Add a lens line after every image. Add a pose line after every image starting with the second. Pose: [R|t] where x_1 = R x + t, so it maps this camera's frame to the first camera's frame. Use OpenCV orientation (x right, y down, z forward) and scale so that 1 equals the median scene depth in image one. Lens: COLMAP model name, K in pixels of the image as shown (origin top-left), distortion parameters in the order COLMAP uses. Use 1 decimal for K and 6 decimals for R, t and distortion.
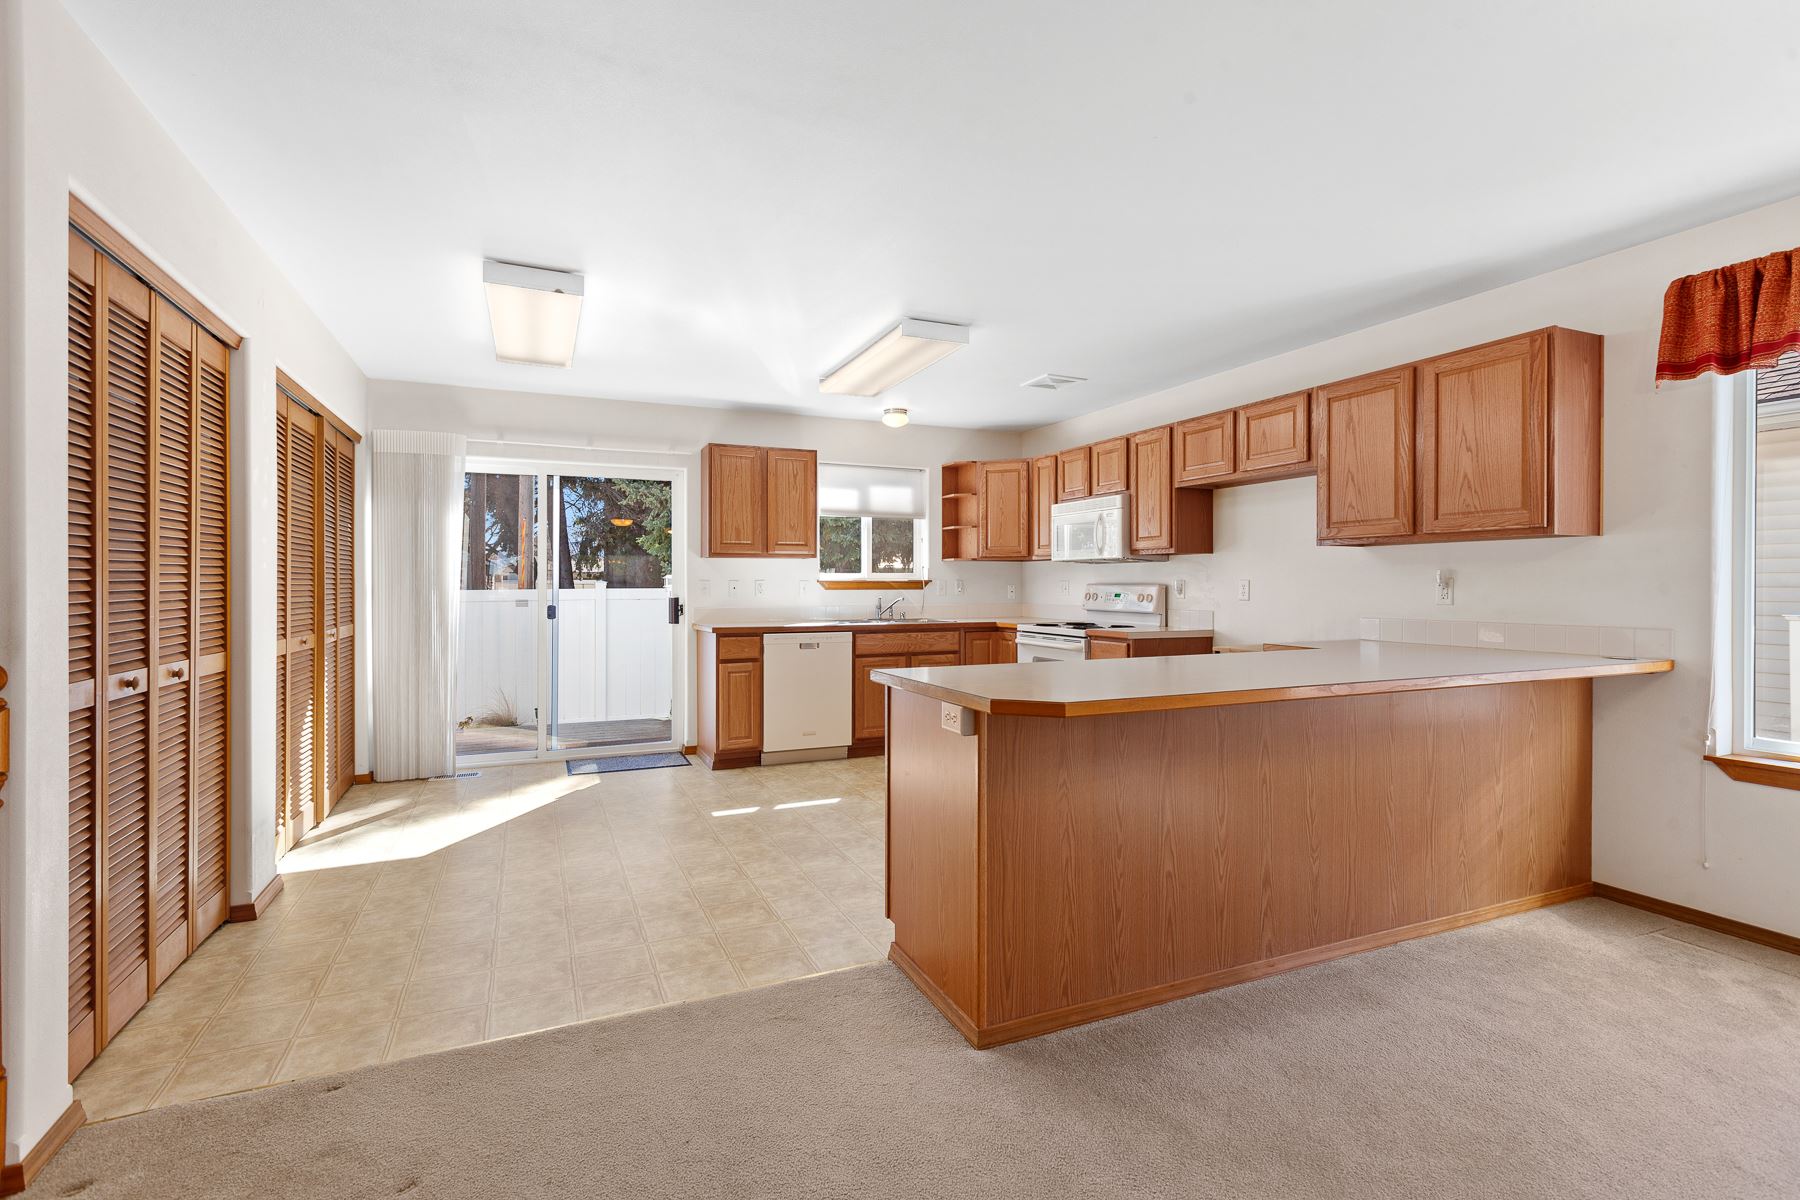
lens RADIAL K [[812.1, 0, 896.3], [0, 812.1, 584.3], [0, 0, 1]] dist [-0.002404, -0.000335]
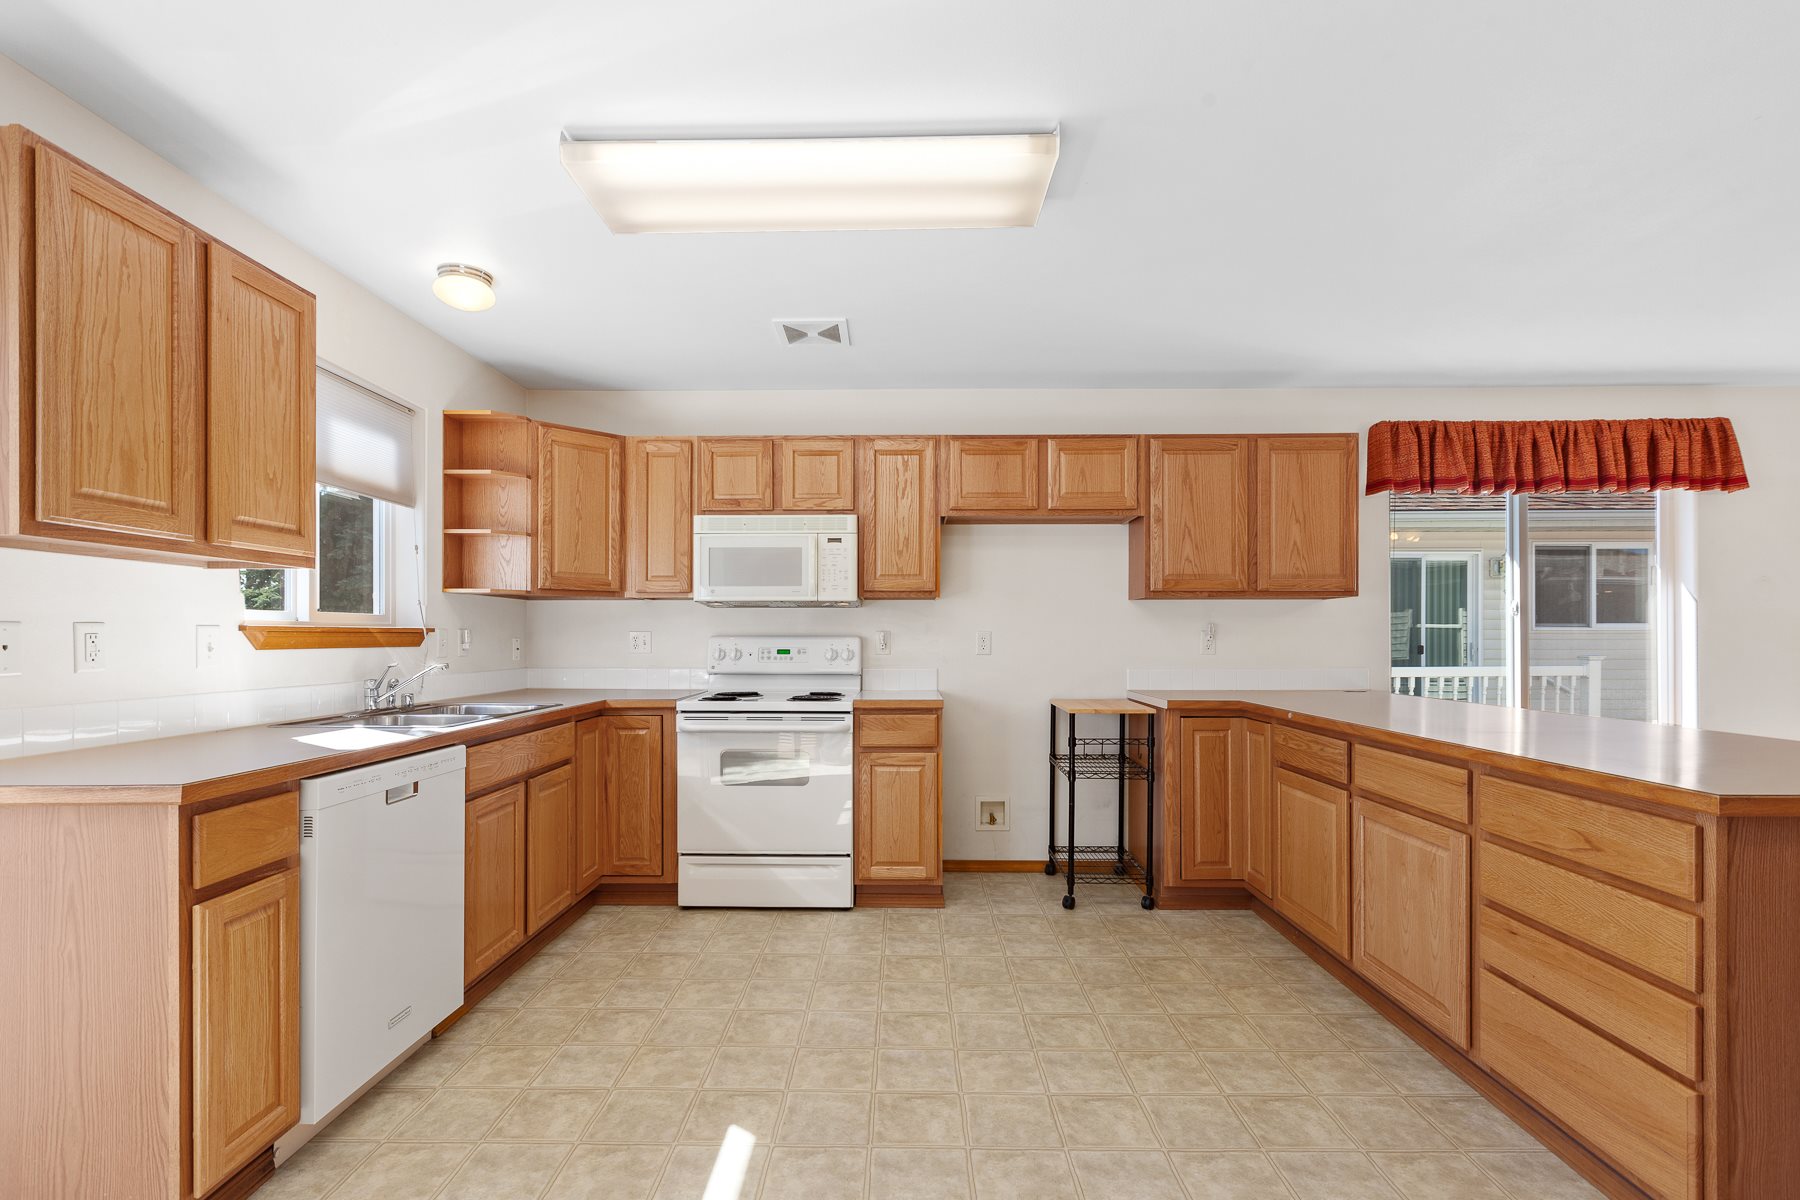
lens RADIAL K [[812.1, 0, 888.3], [0, 812.1, 640.0], [0, 0, 1]] dist [-0.002404, -0.000335]
pose [[0.421120, -0.001258, 0.907004, -0.371821], [0.001347, 0.999999, 0.000761, 0.002763], [-0.907004, 0.000901, 0.421121, 0.642963]]
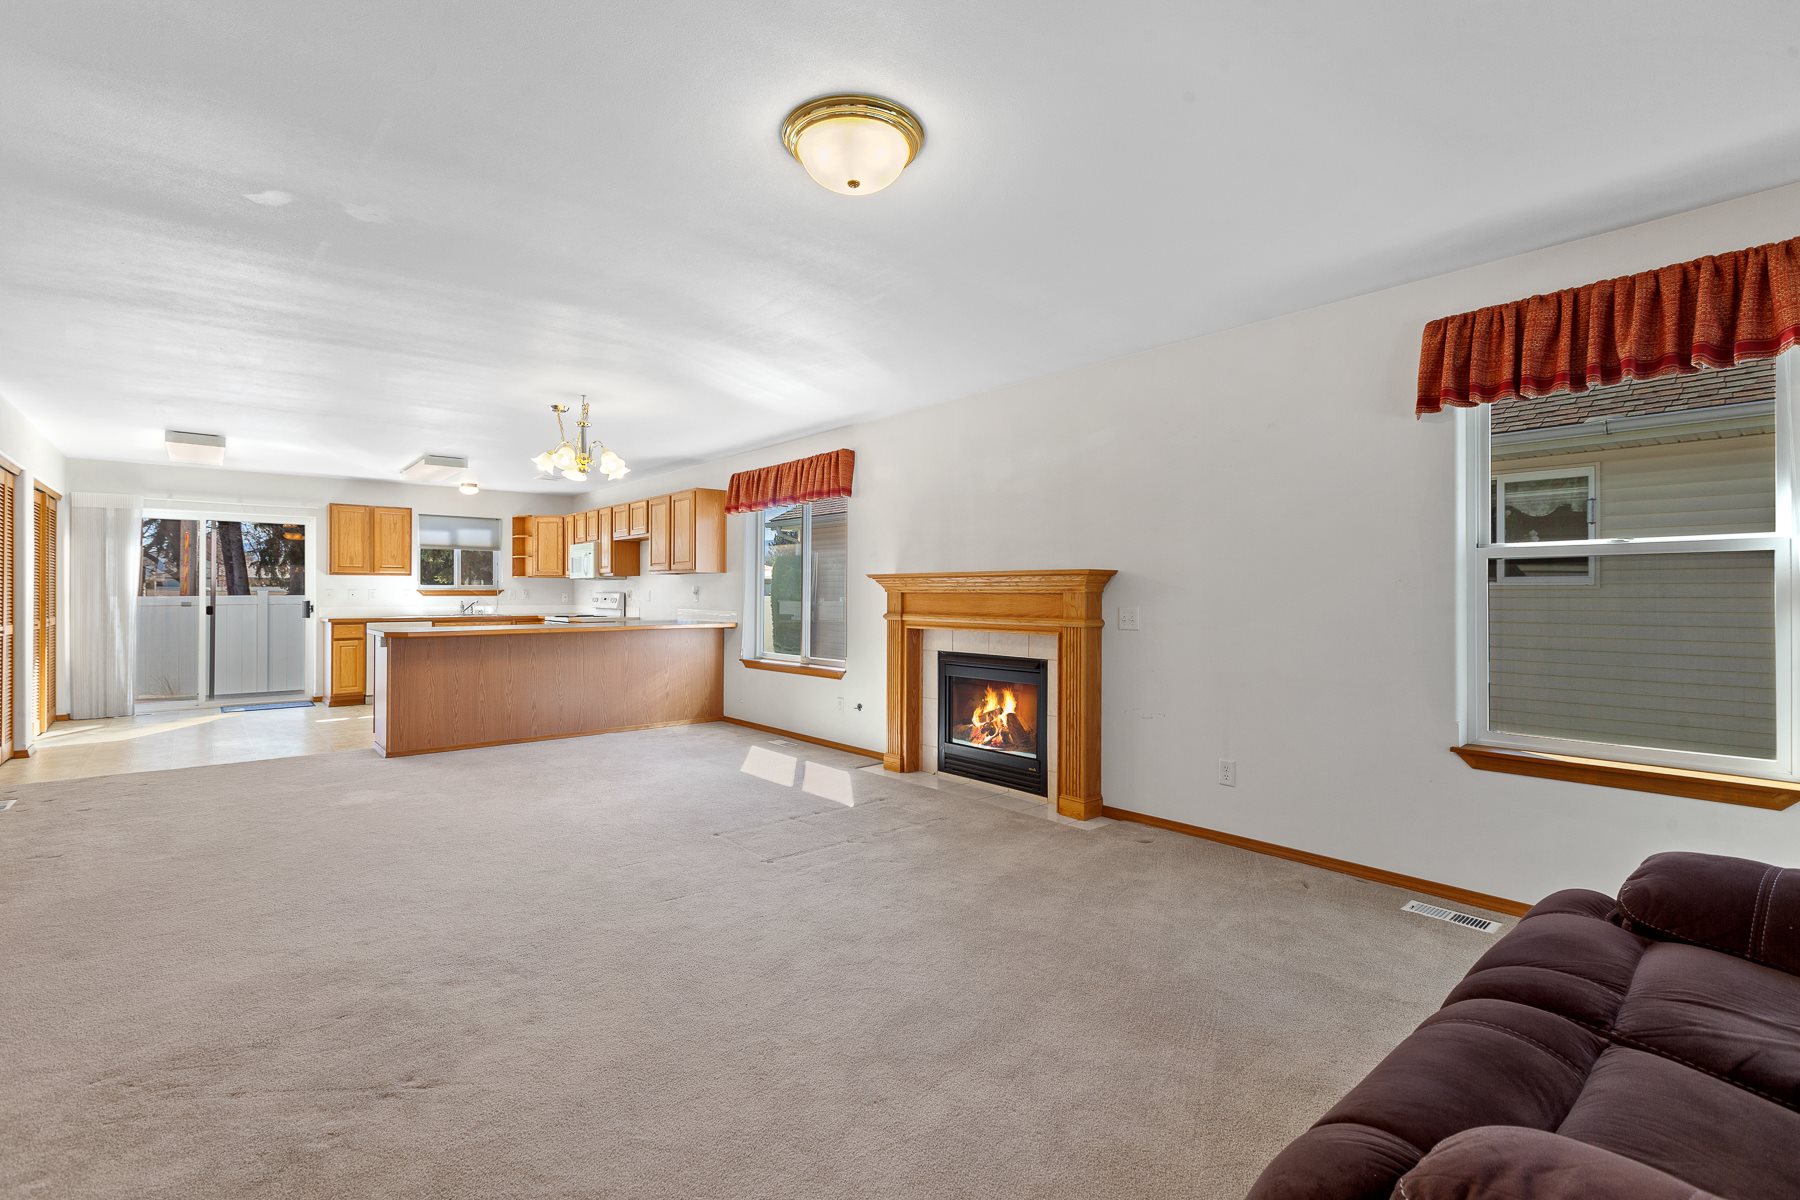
lens RADIAL K [[812.1, 0, 900.9], [0, 812.1, 593.9], [0, 0, 1]] dist [-0.002404, -0.000335]
pose [[0.957219, 0.001526, 0.289360, 0.396487], [-0.001595, 0.999999, 0.000002, 0.001522], [-0.289360, -0.000464, 0.957220, -0.876185]]
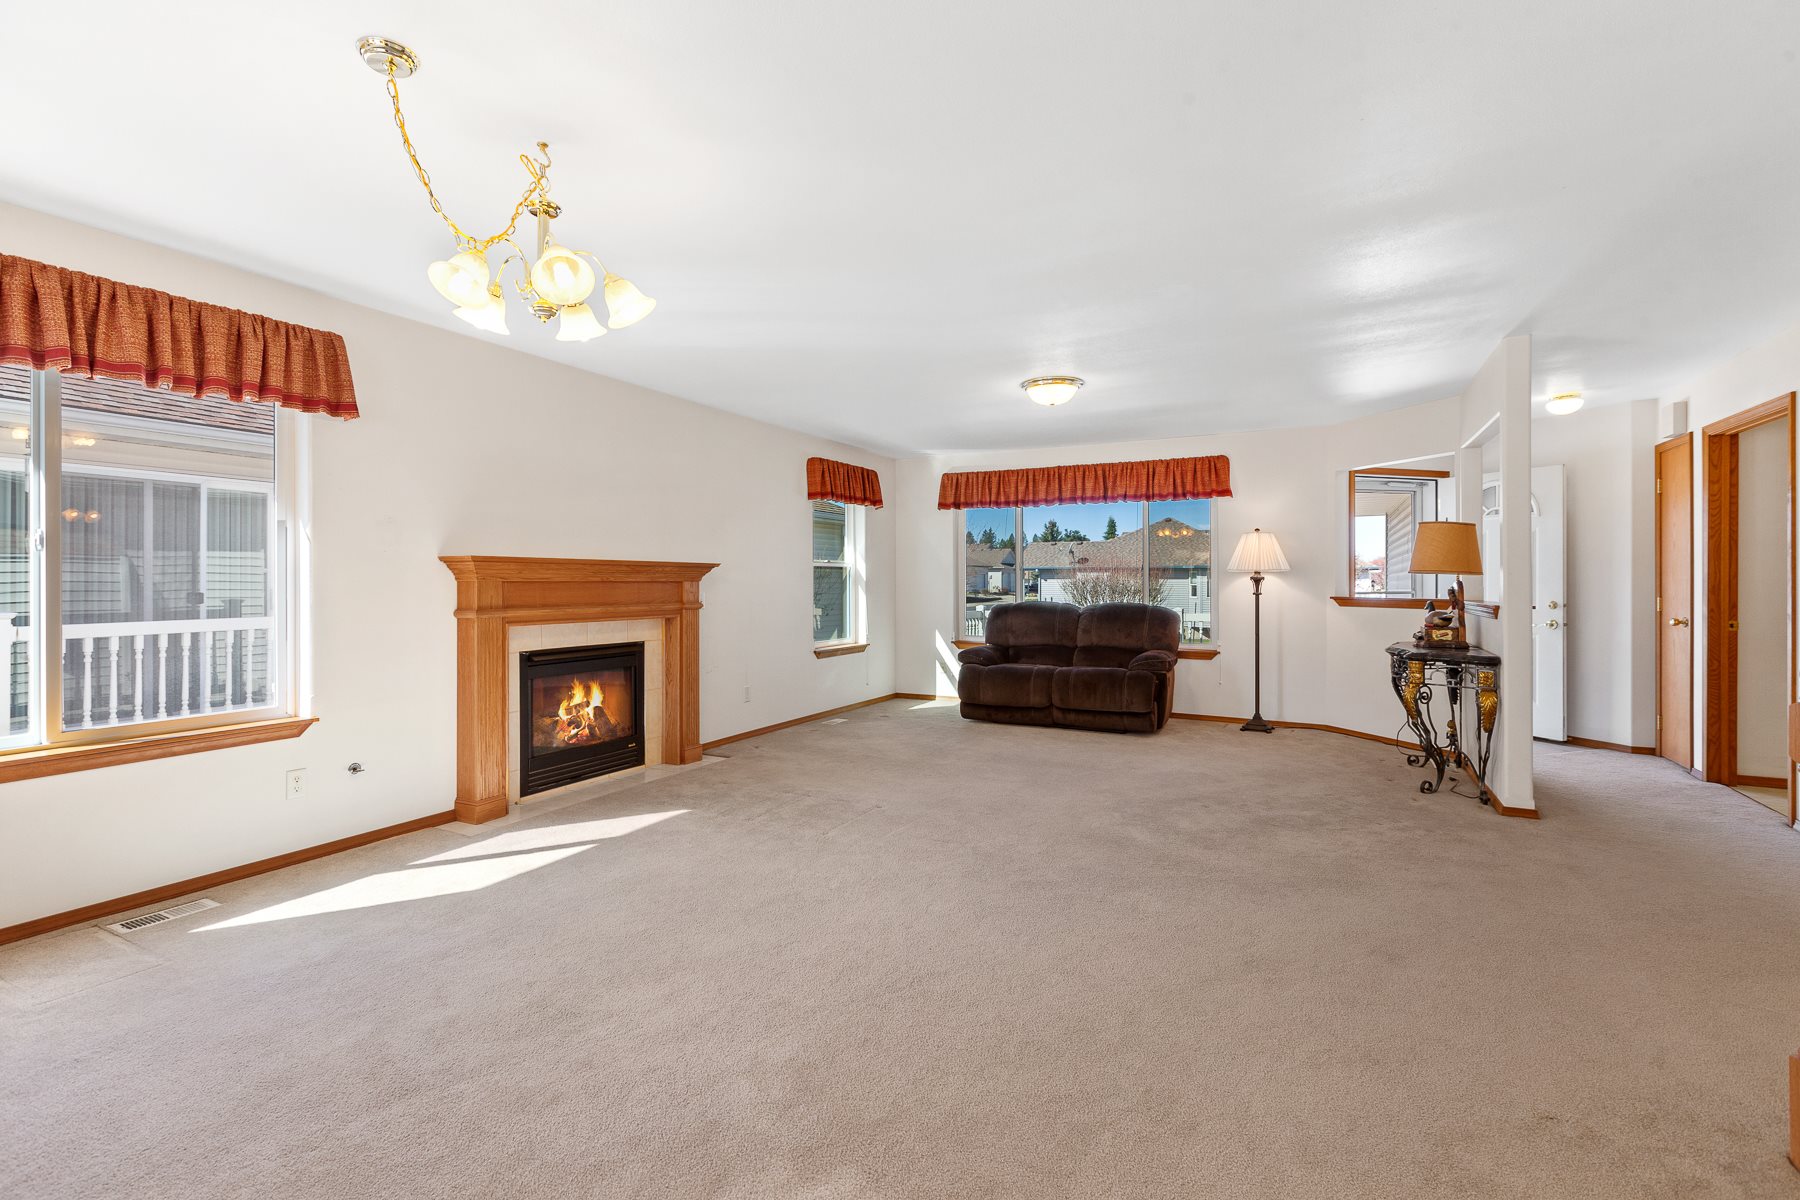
lens RADIAL K [[812.1, 0, 884.1], [0, 812.1, 587.7], [0, 0, 1]] dist [-0.002404, -0.000335]
pose [[-0.617331, -0.004002, 0.786693, -0.154609], [0.001858, 0.999977, 0.006544, 0.001444], [-0.786701, 0.005502, -0.617309, 0.304964]]
